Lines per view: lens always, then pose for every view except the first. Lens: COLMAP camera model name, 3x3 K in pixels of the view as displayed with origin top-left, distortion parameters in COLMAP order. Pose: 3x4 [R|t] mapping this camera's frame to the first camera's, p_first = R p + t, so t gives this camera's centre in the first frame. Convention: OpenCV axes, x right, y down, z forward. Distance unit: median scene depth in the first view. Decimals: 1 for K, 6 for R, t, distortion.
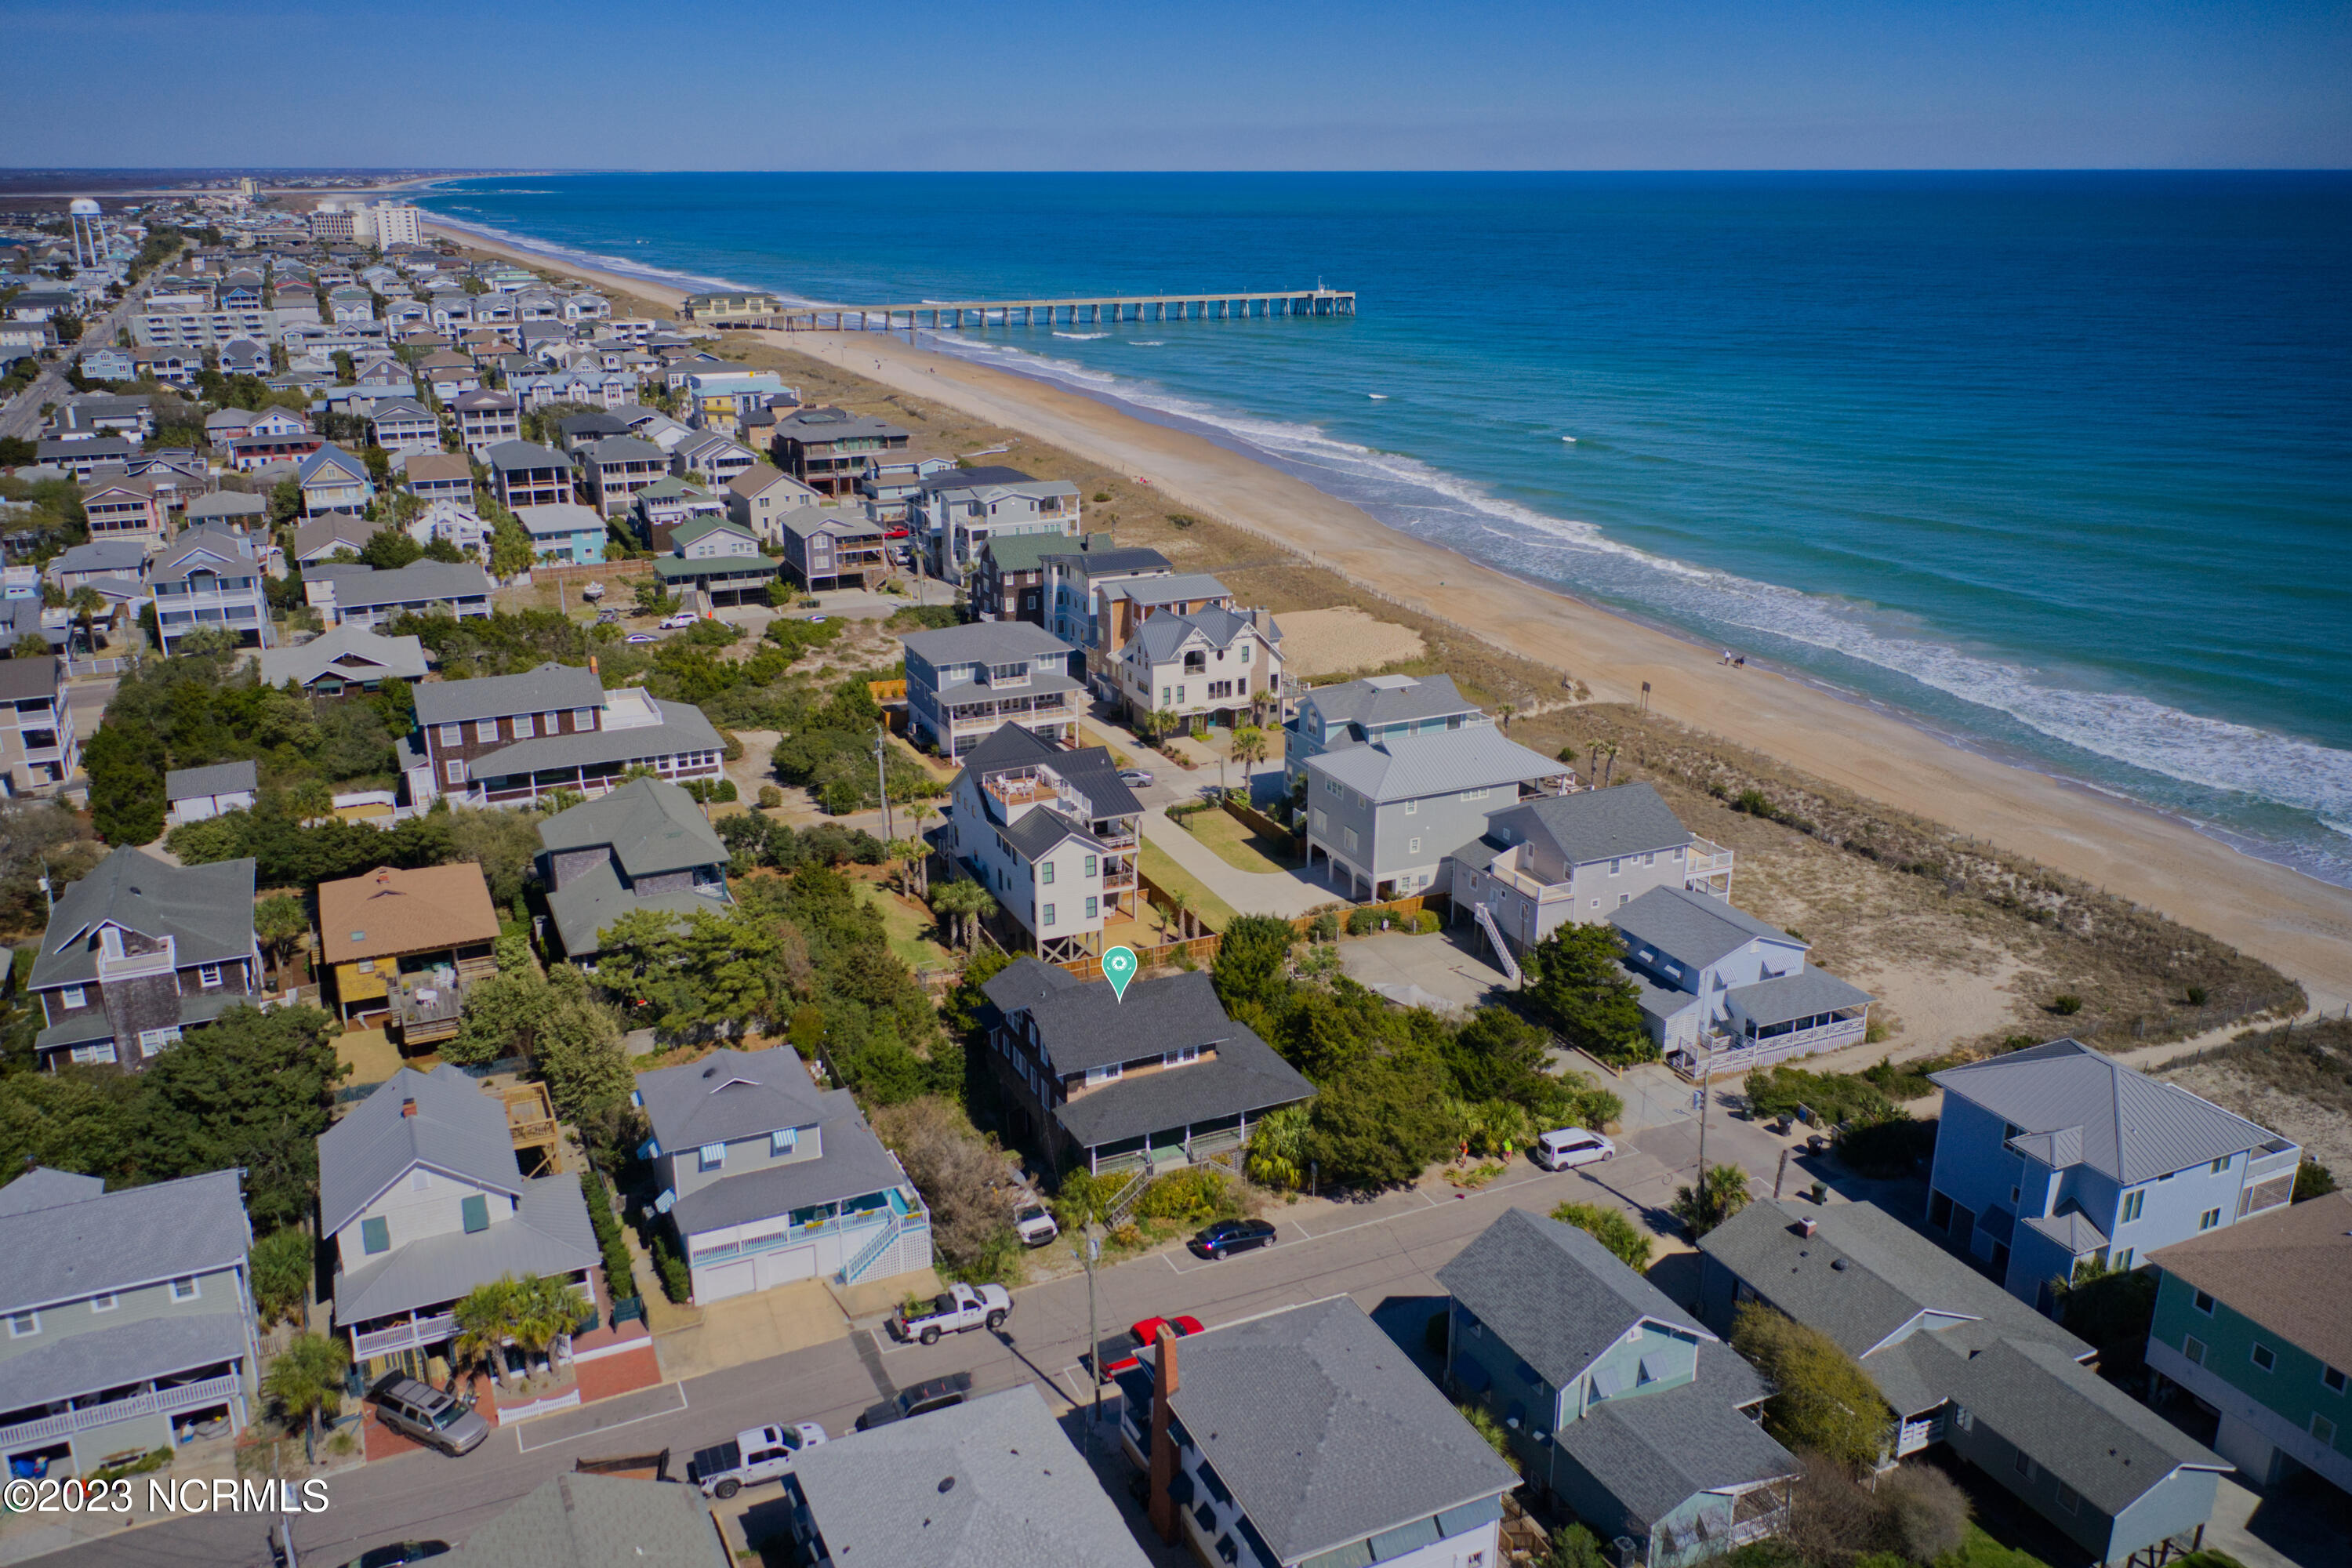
lens RADIAL K [[1857.6, 0, 1166.9], [0, 1857.6, 781.9], [0, 0, 1]] dist [0.026328, -0.011168]
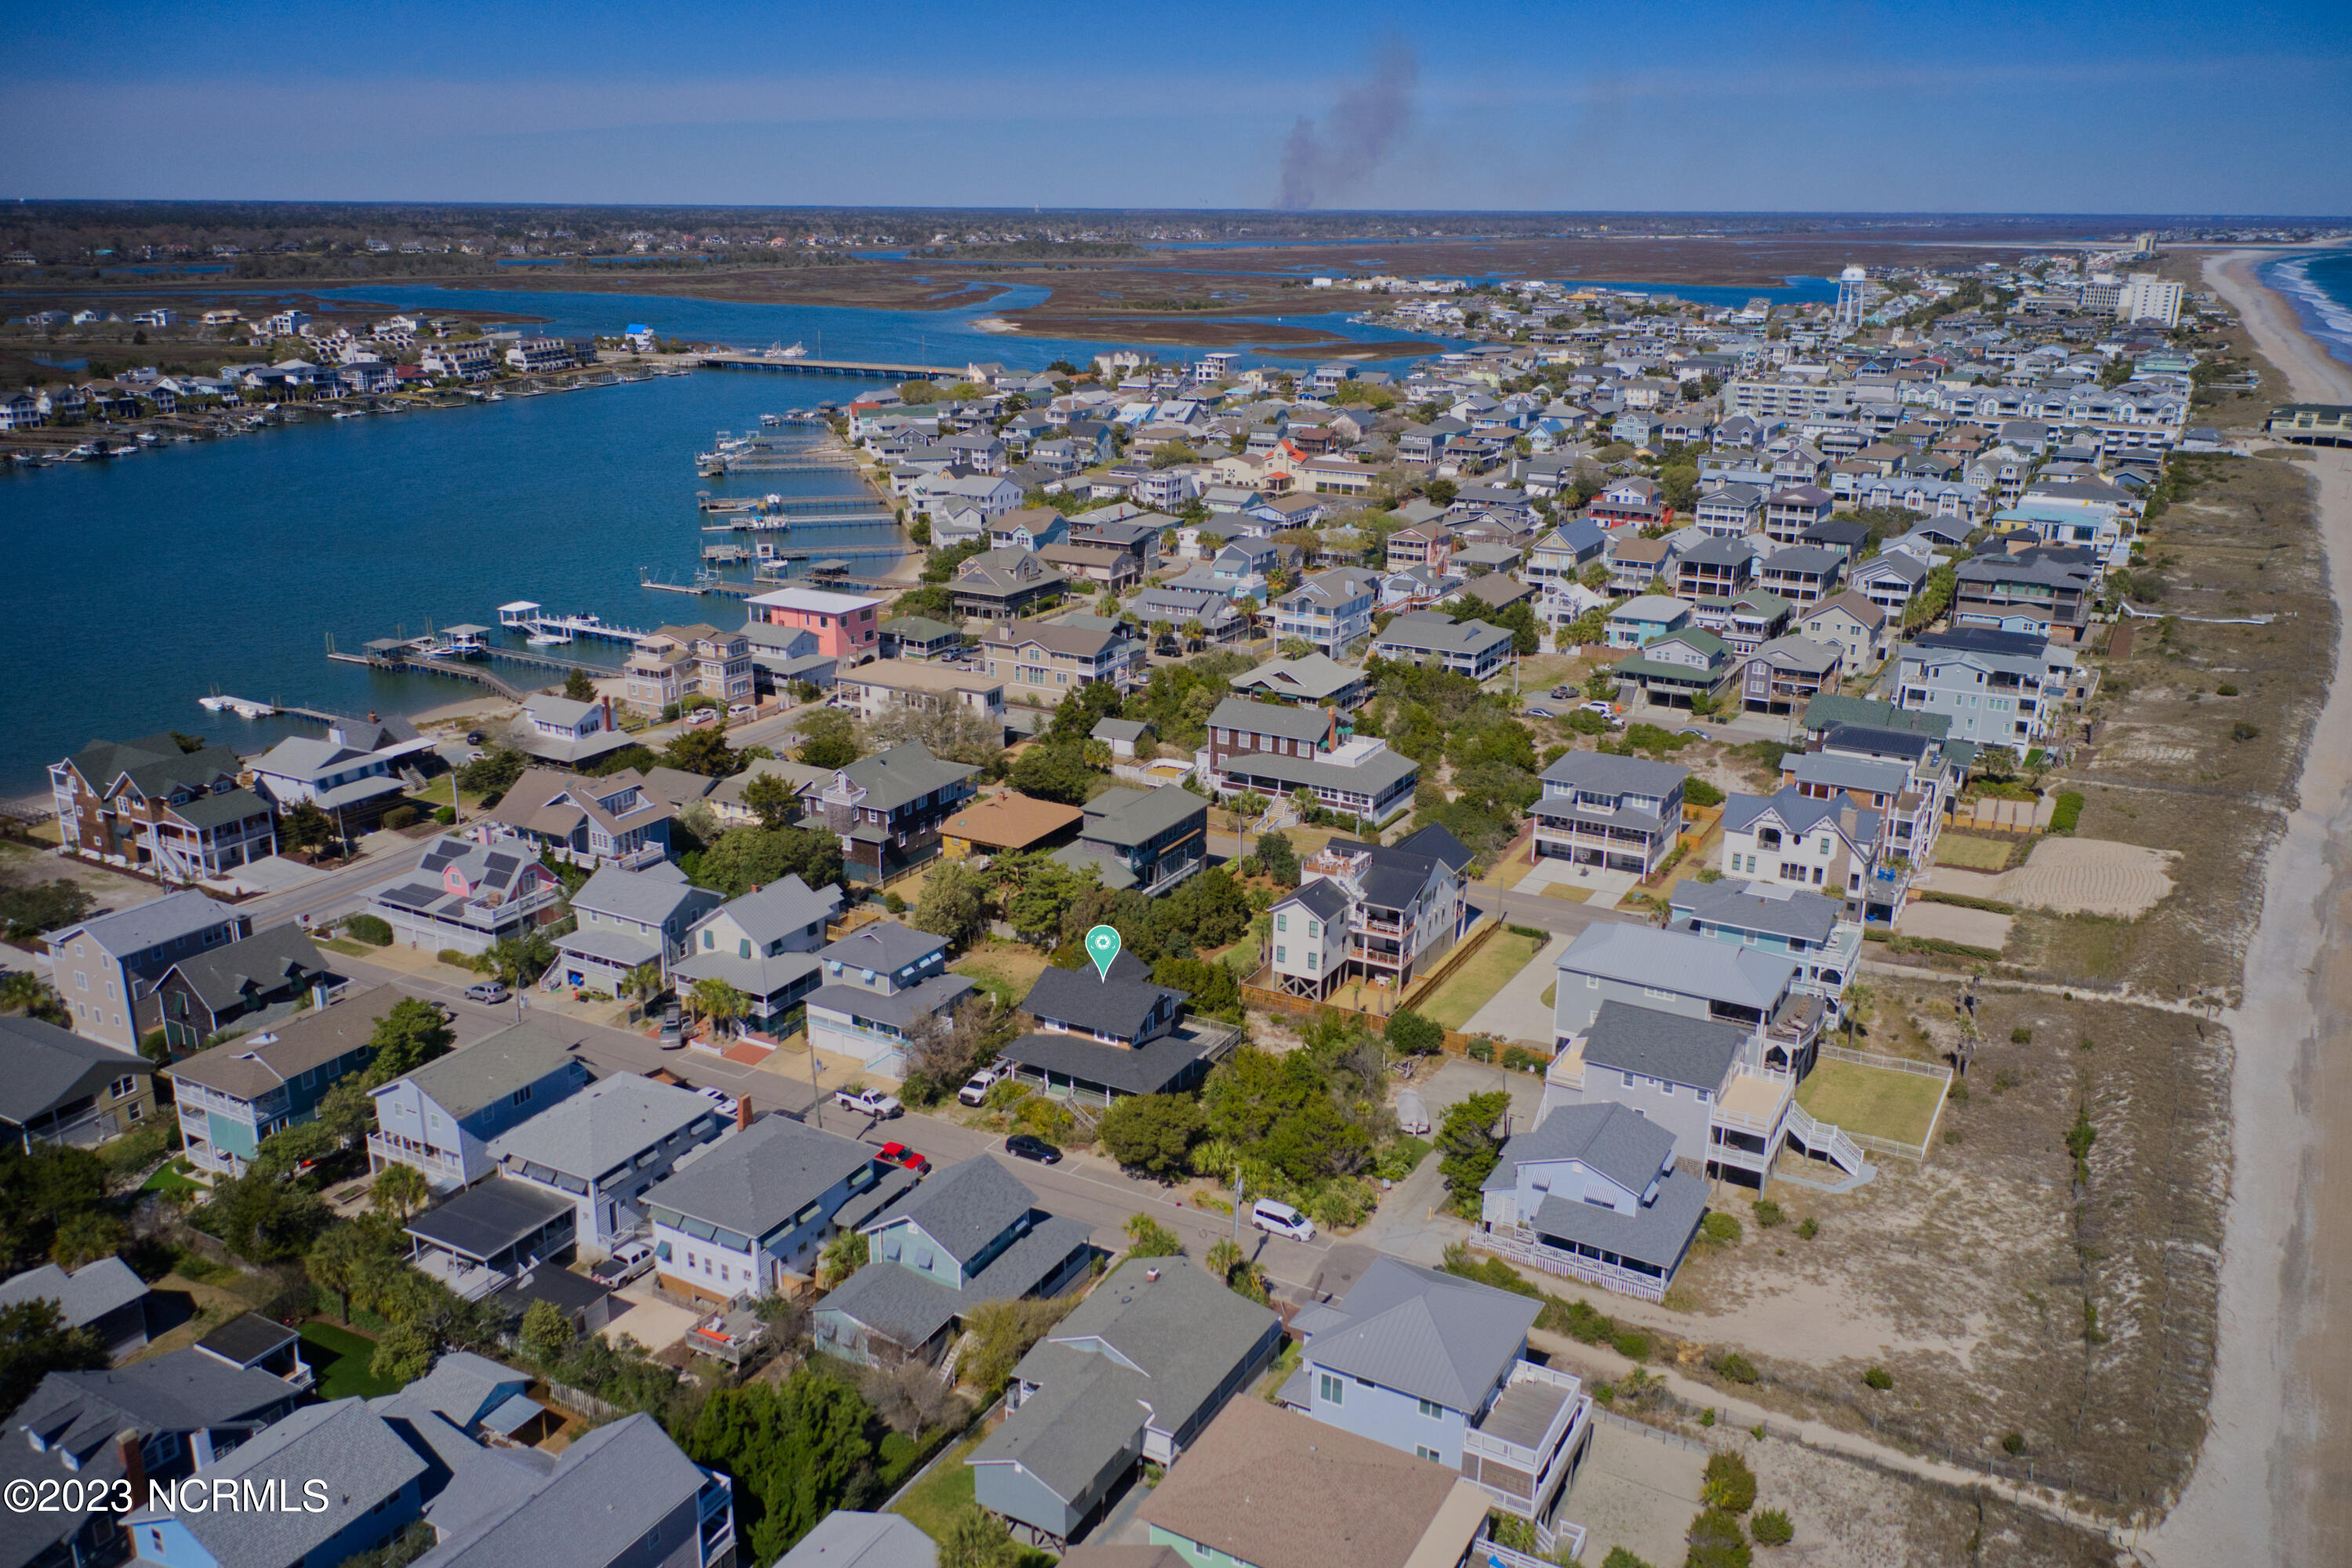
lens RADIAL K [[1857.6, 0, 1166.9], [0, 1857.6, 781.9], [0, 0, 1]] dist [0.026328, -0.011168]
pose [[0.585364, 0.248198, -0.771846, 0.768370], [-0.264010, 0.958456, 0.107981, -0.146409], [0.766582, 0.140567, 0.626573, 0.075609]]
